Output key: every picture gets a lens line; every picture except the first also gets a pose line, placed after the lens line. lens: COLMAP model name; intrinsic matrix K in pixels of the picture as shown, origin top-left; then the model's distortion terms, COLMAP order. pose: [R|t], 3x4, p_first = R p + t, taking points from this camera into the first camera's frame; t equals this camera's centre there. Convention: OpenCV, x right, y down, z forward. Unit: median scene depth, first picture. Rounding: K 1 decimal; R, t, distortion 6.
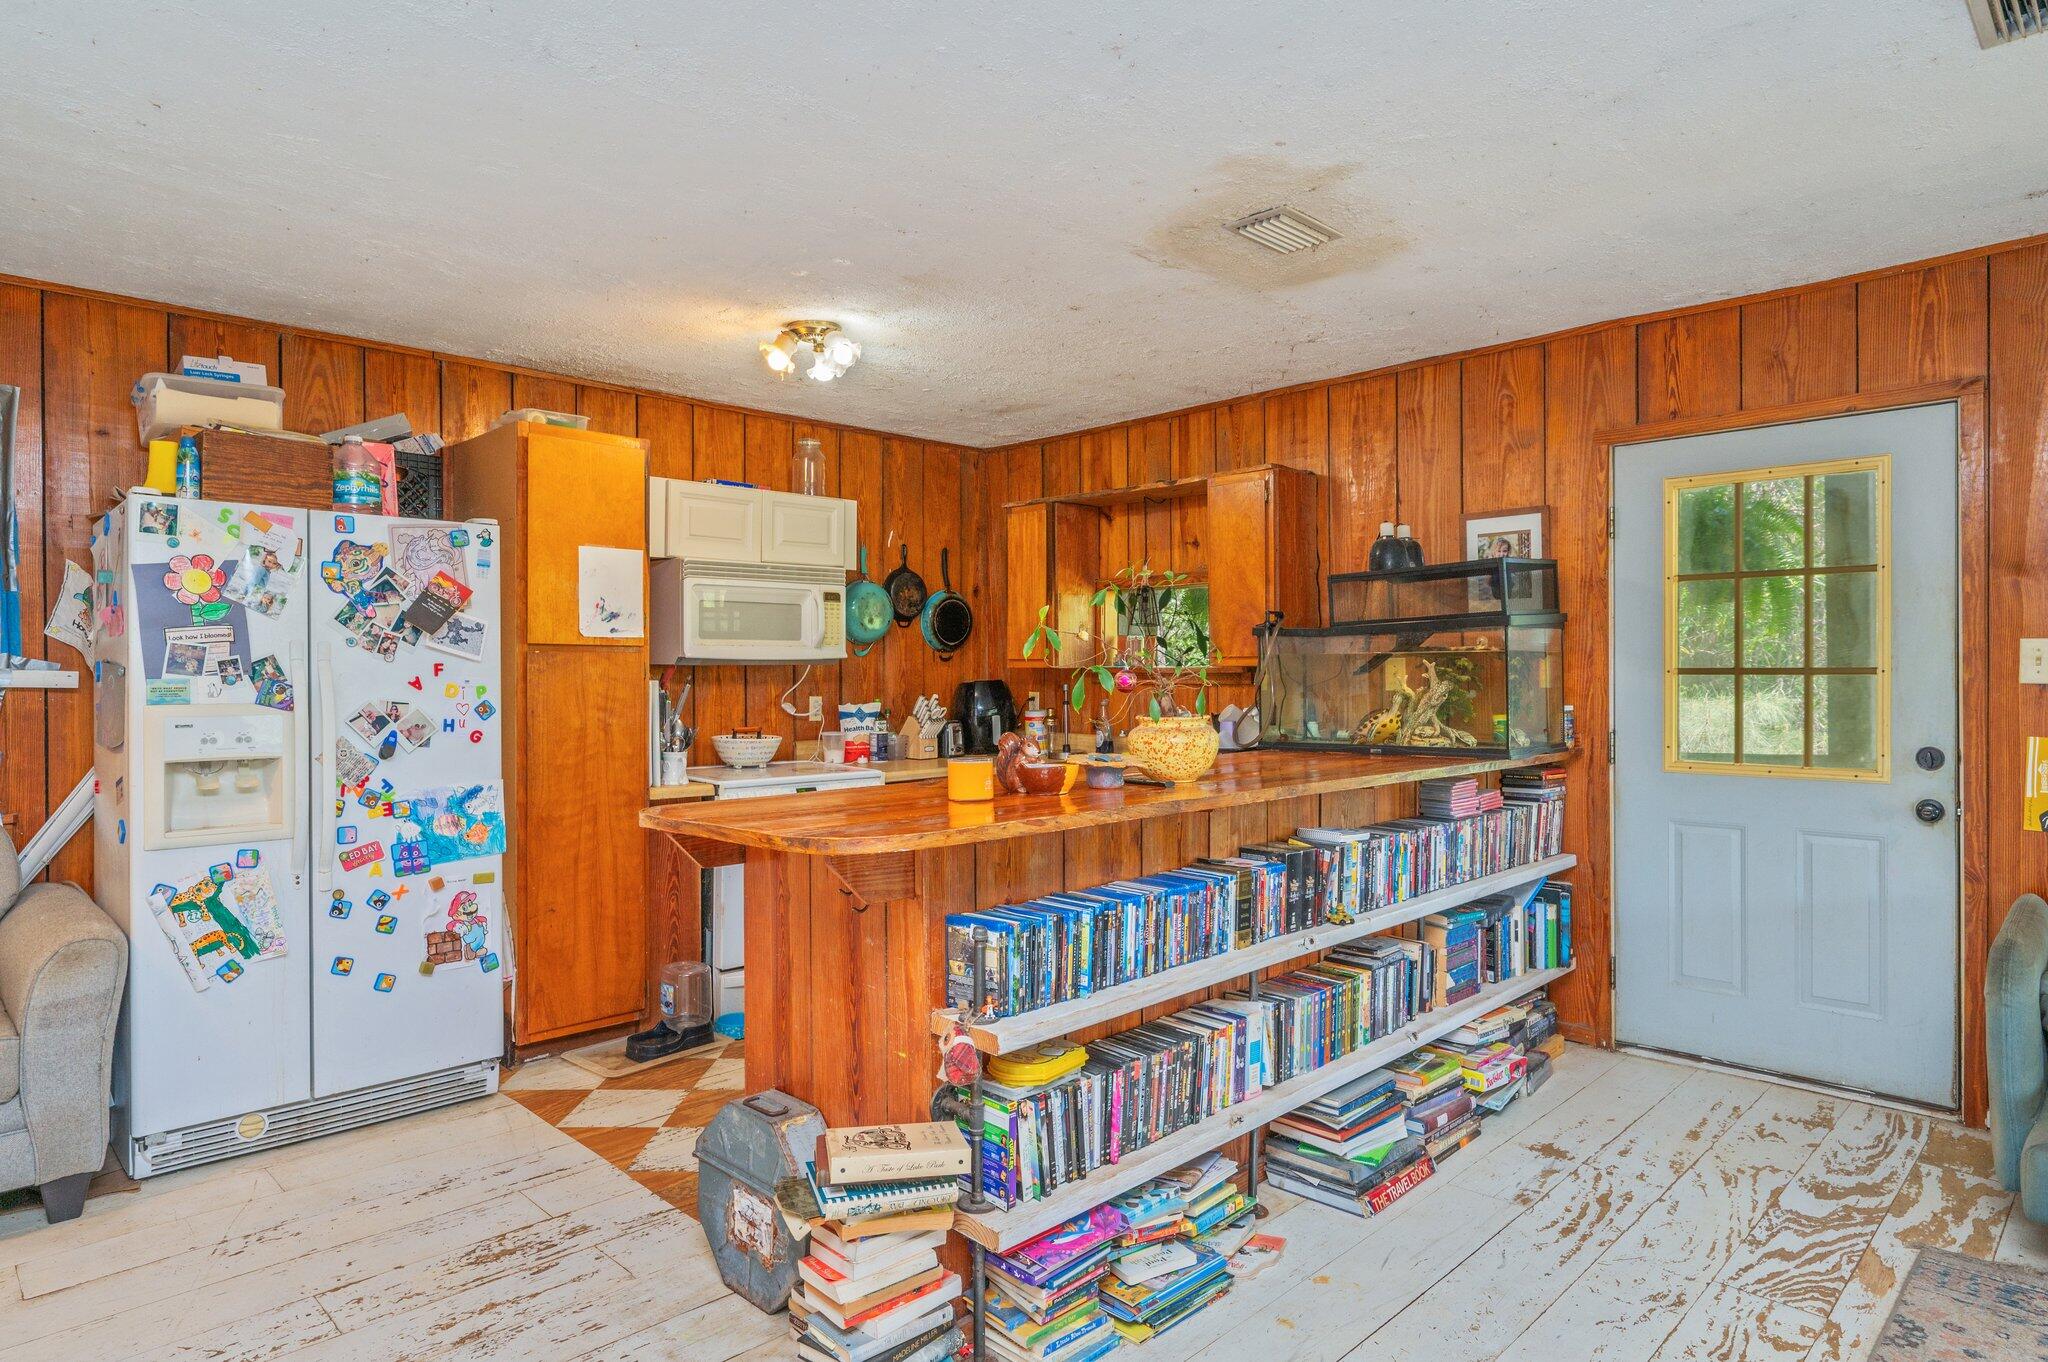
lens RADIAL K [[1172.7, 0, 1021.6], [0, 1172.7, 676.6], [0, 0, 1]] dist [-0.003623, 0.000433]
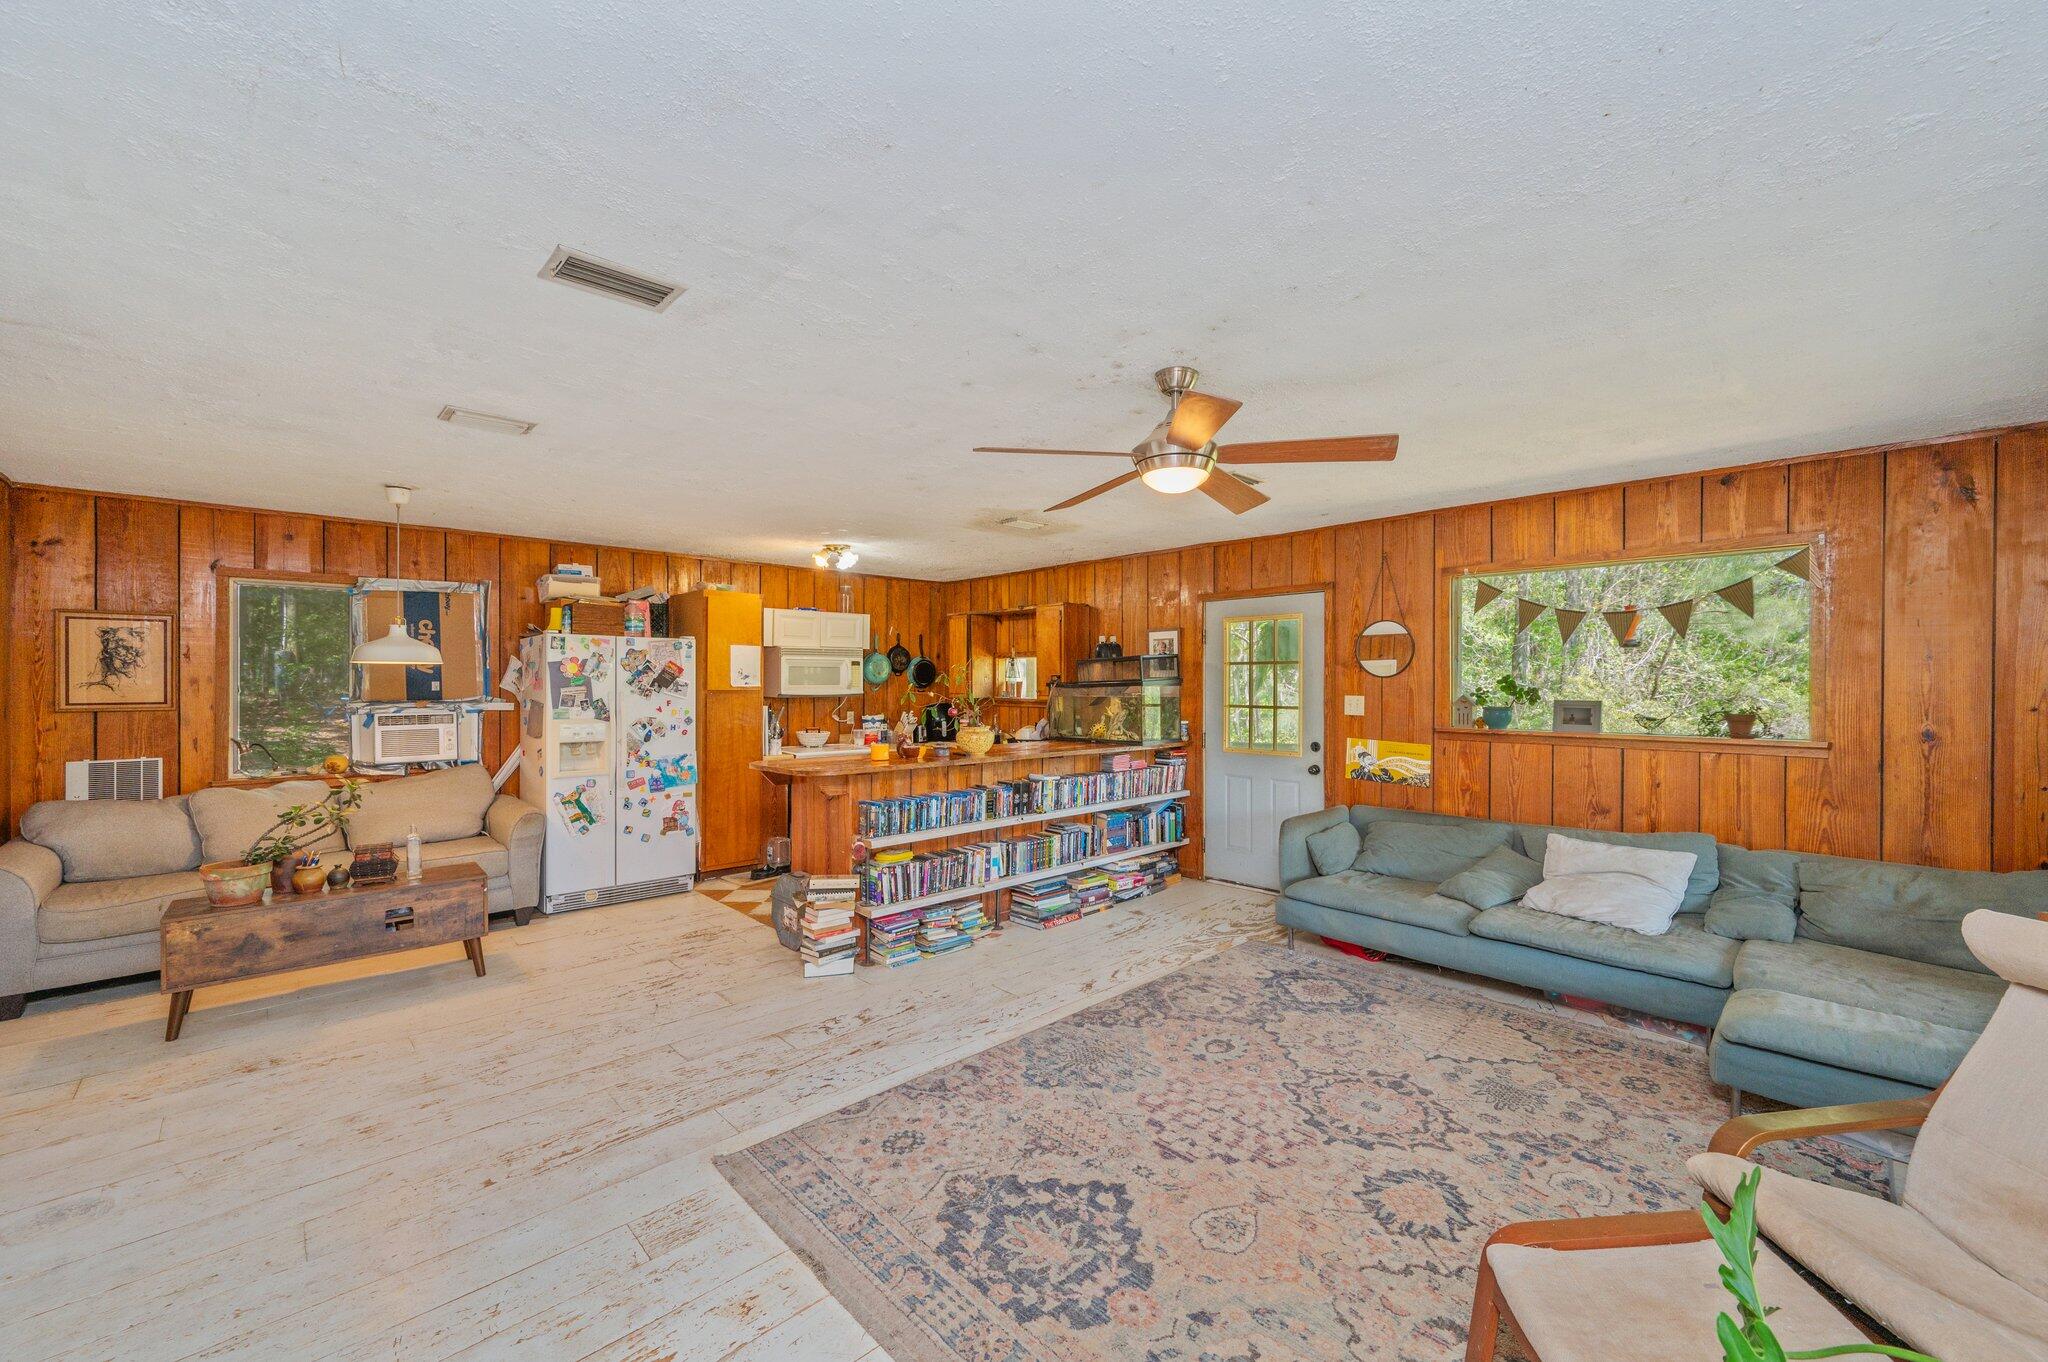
lens RADIAL K [[814.9, 0, 1026.0], [0, 814.9, 684.3], [0, 0, 1]] dist [-0.000552, 0.000037]
pose [[0.999705, 0.005678, -0.023634, 0.234473], [-0.005721, 0.999982, -0.001748, -0.043205], [0.023624, 0.001883, 0.999719, -0.567285]]
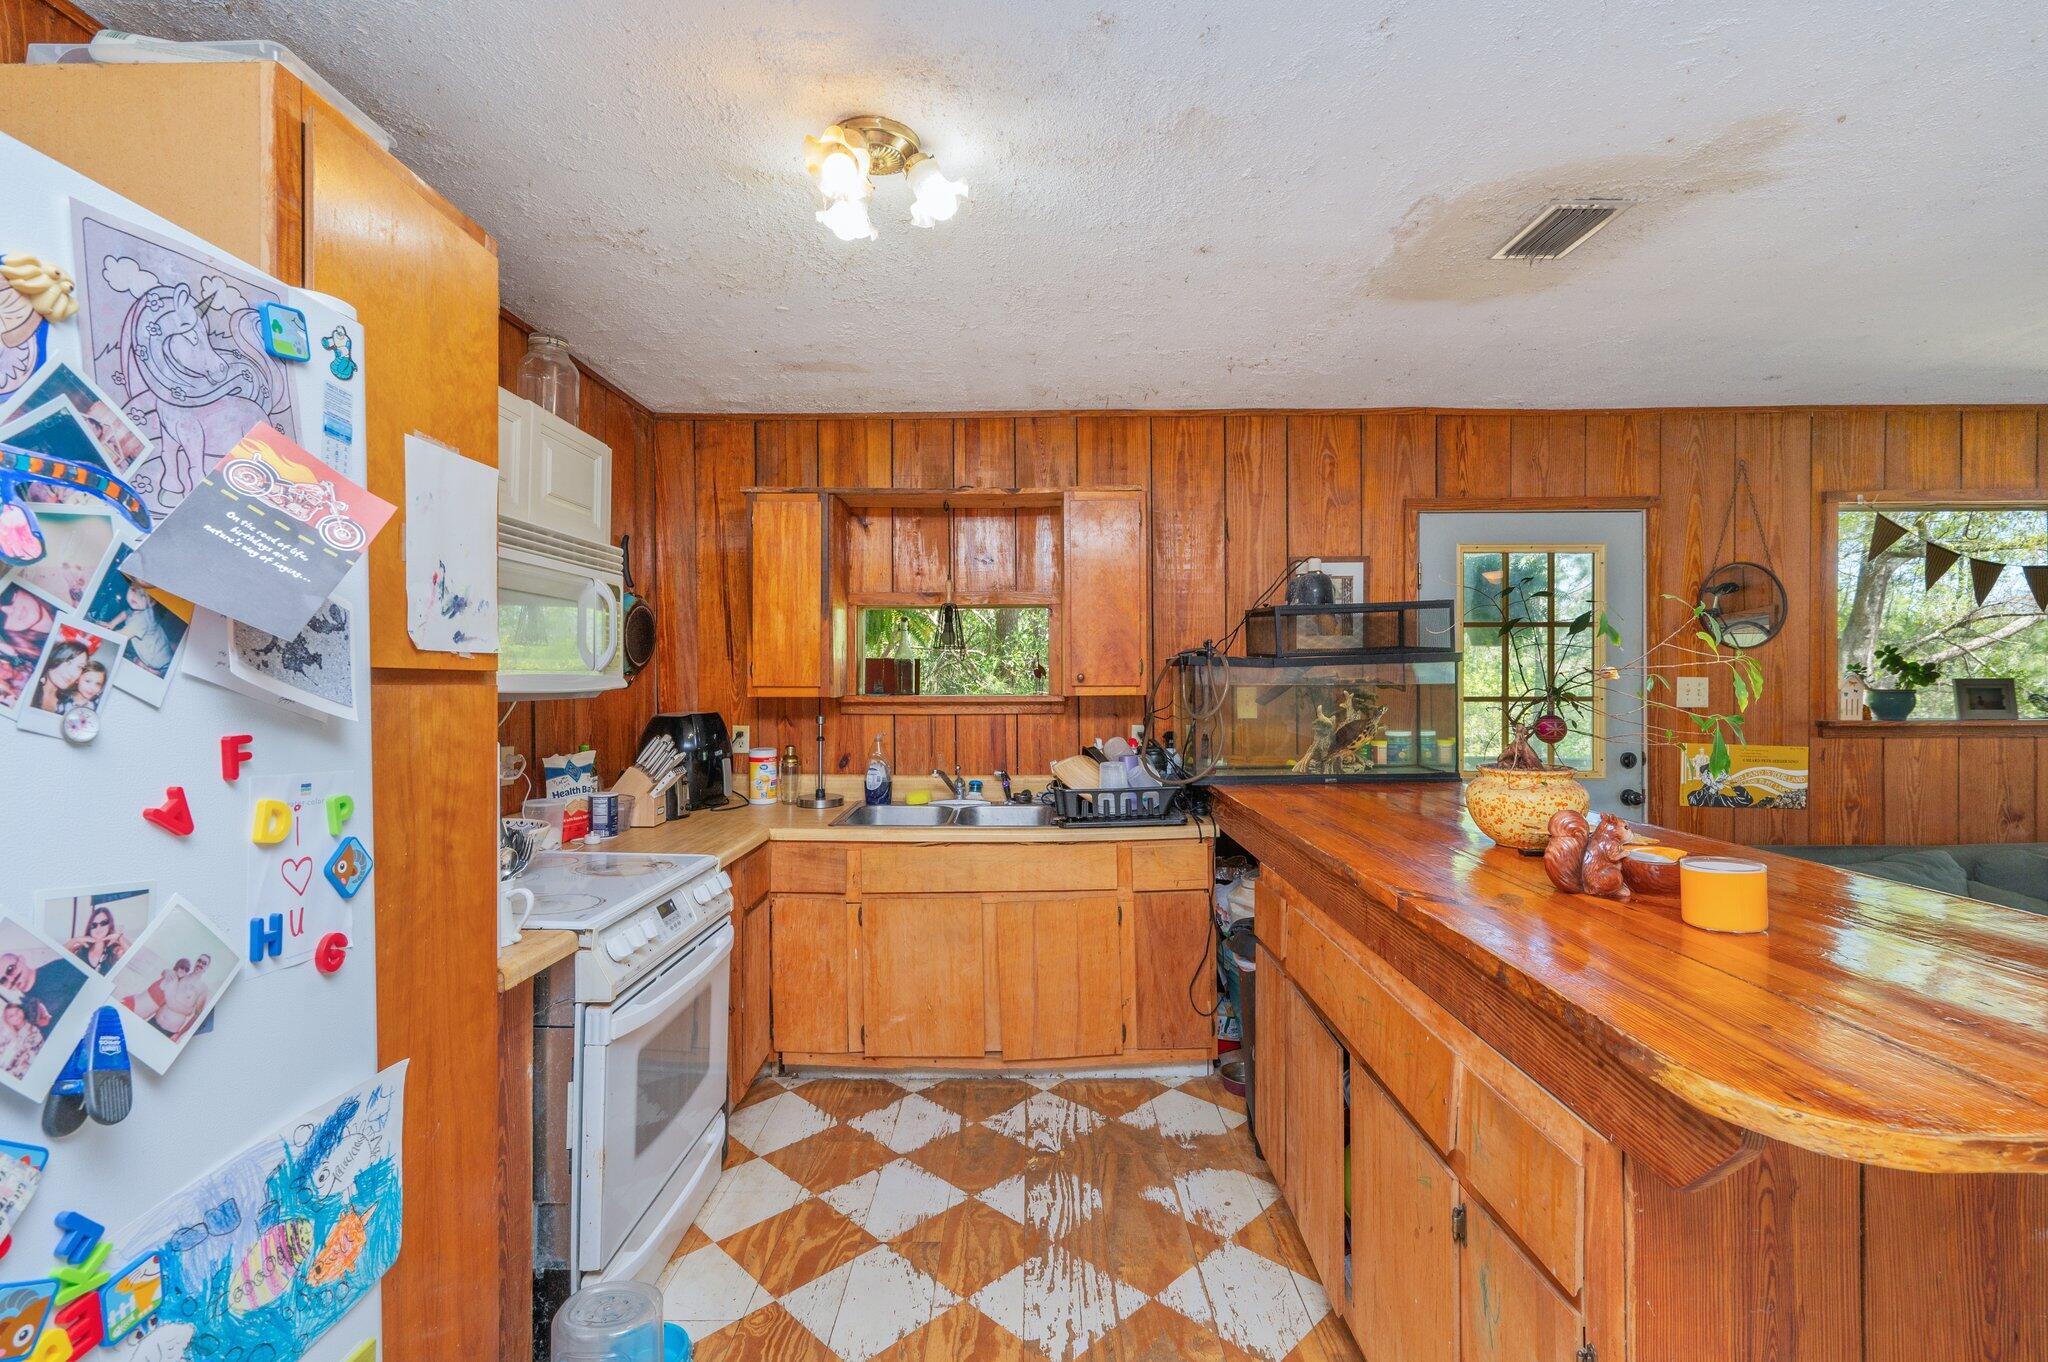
lens RADIAL K [[932.7, 0, 1026.5], [0, 932.7, 688.1], [0, 0, 1]] dist [-0.001421, 0.001176]
pose [[0.706185, -0.005031, 0.708010, -0.510135], [0.004656, 0.999986, 0.002462, -0.022535], [-0.708012, 0.001557, 0.706199, 0.675975]]
